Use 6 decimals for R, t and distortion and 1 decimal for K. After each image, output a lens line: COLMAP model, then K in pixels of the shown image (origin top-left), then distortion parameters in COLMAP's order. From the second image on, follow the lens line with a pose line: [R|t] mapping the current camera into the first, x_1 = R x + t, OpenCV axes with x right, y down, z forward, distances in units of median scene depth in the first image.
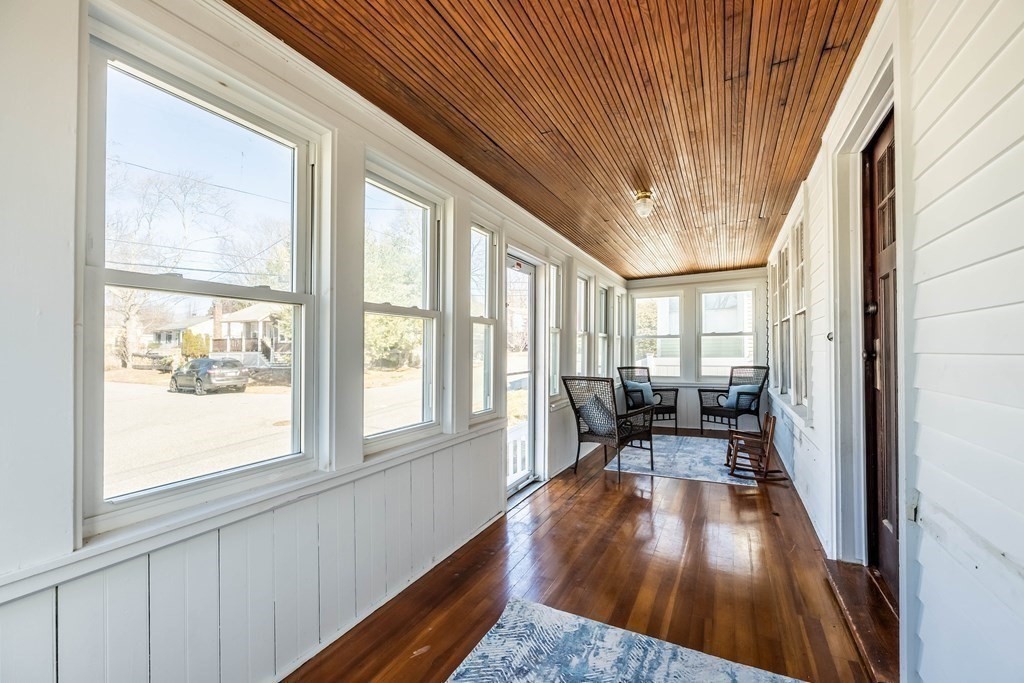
lens RADIAL K [[424.8, 0, 510.8], [0, 424.8, 346.0], [0, 0, 1]] dist [-0.000880, -0.000125]
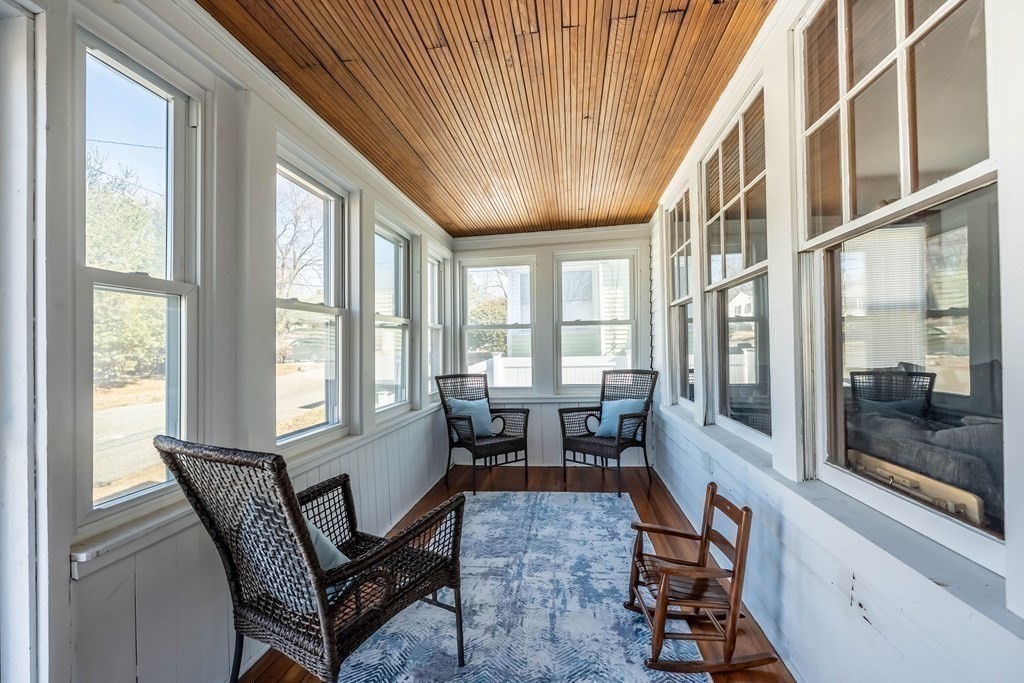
lens RADIAL K [[424.8, 0, 510.8], [0, 424.8, 346.0], [0, 0, 1]] dist [-0.000880, -0.000125]
pose [[0.947483, -0.007623, 0.319715, 0.170597], [0.007127, 0.999971, 0.002723, 0.006263], [-0.319727, -0.000301, 0.947510, 0.418958]]
